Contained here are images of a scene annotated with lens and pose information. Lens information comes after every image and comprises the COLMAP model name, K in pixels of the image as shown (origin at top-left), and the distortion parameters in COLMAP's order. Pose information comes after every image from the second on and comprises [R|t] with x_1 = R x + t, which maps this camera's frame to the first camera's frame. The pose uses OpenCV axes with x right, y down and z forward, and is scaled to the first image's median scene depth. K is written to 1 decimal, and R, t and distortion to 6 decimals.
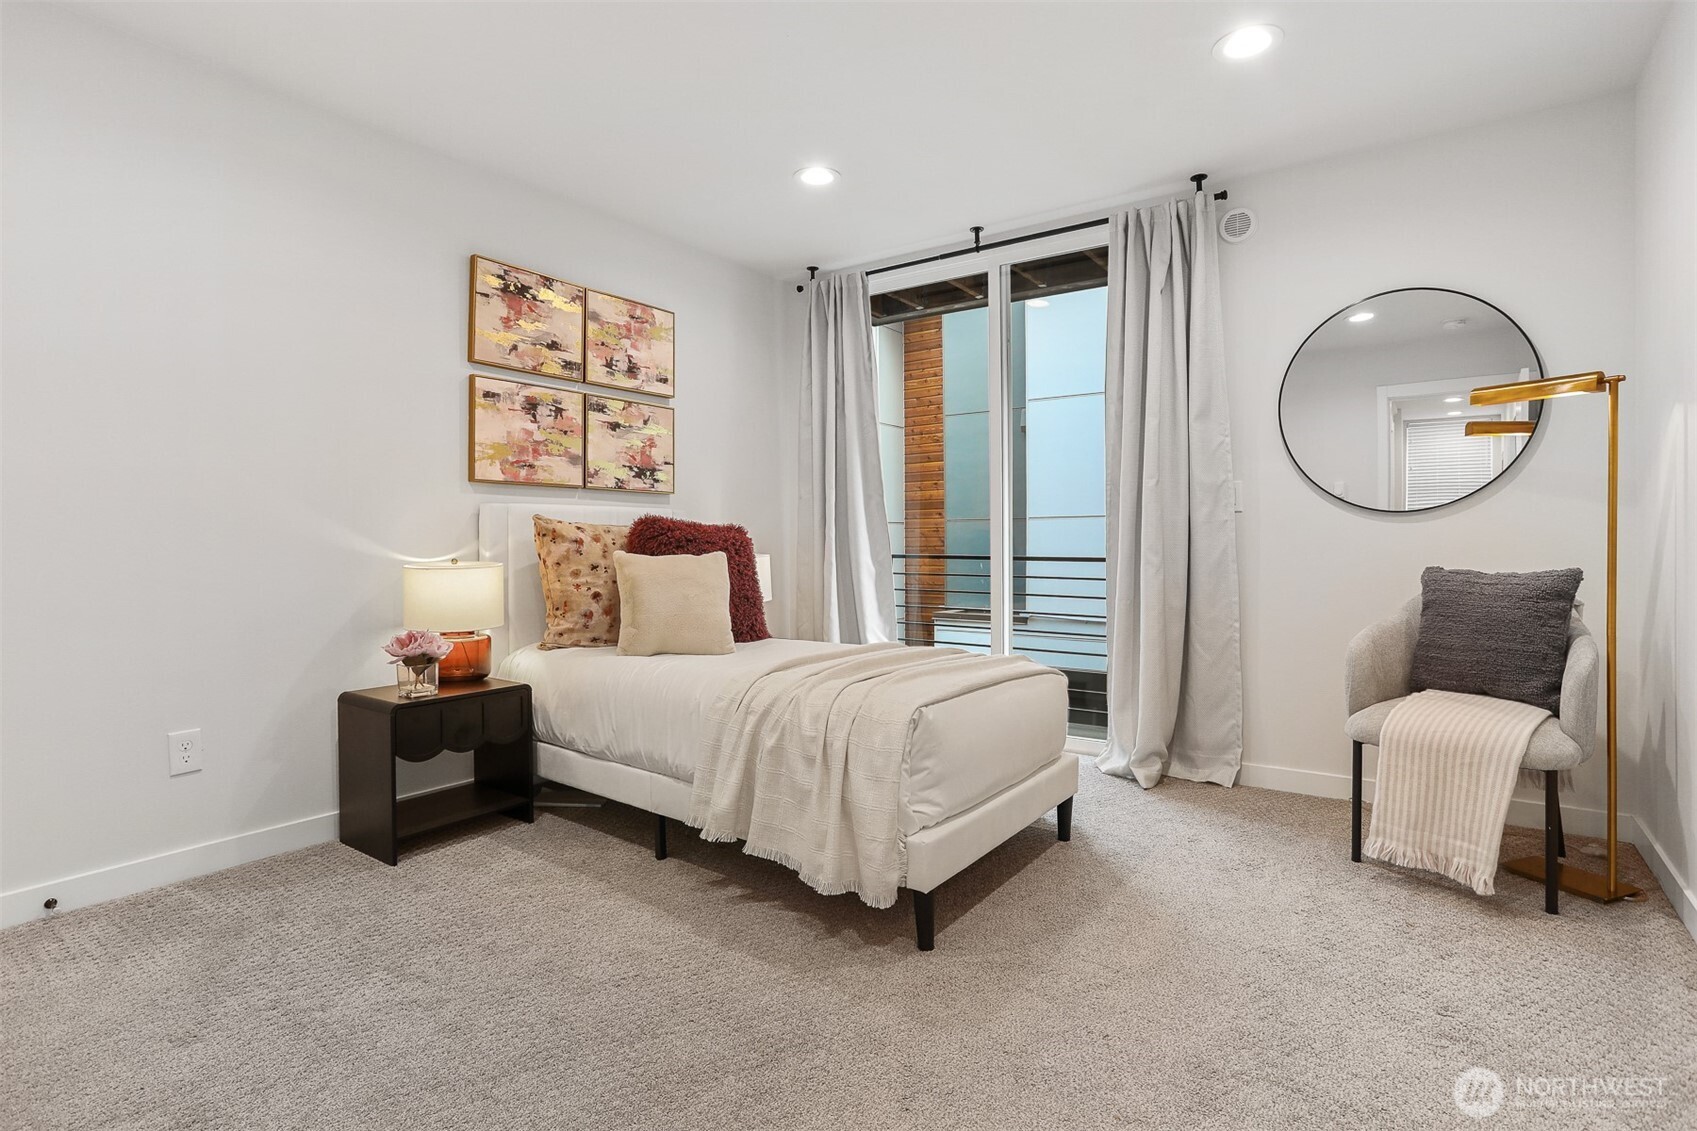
lens RADIAL K [[863.1, 0, 840.6], [0, 863.1, 553.7], [0, 0, 1]] dist [-0.006564, -0.000037]
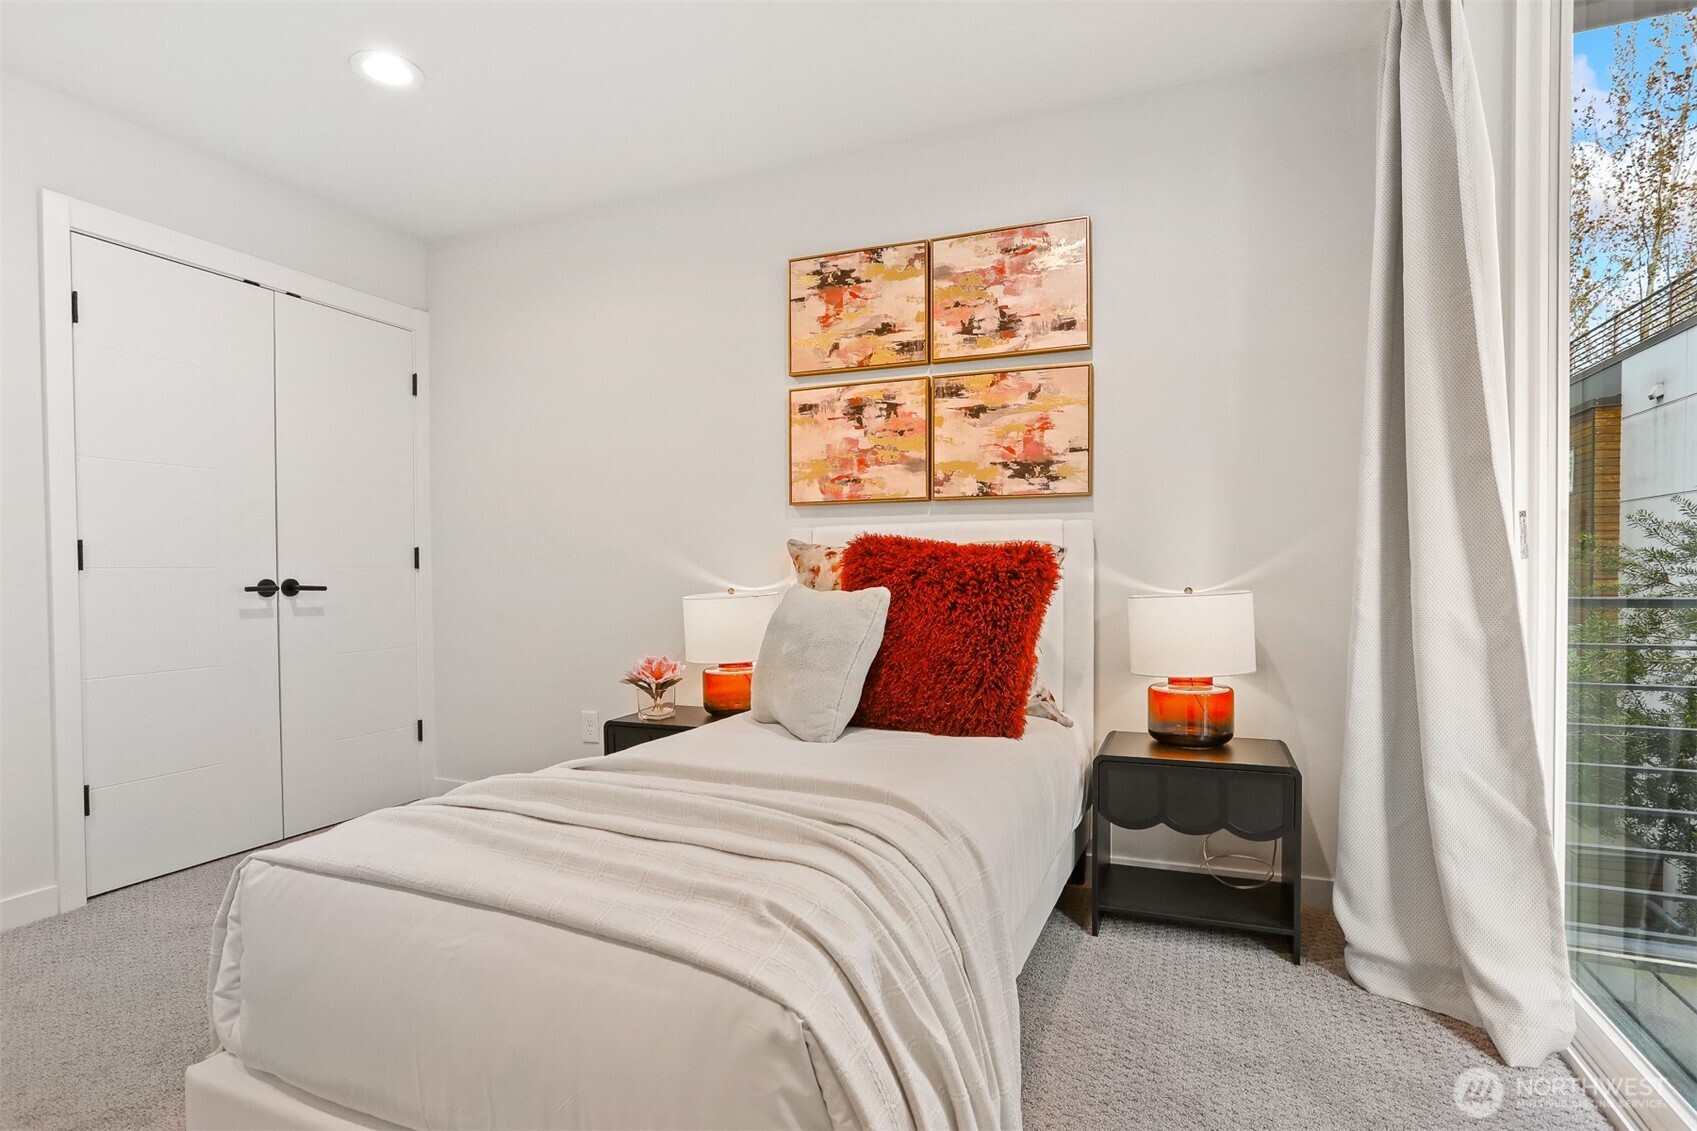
lens RADIAL K [[863.1, 0, 847.0], [0, 863.1, 577.0], [0, 0, 1]] dist [-0.006564, -0.000037]
pose [[0.244130, 0.001762, -0.969741, 0.440621], [-0.010353, 0.999946, -0.000790, -0.006089], [0.969687, 0.010233, 0.244135, 0.754561]]
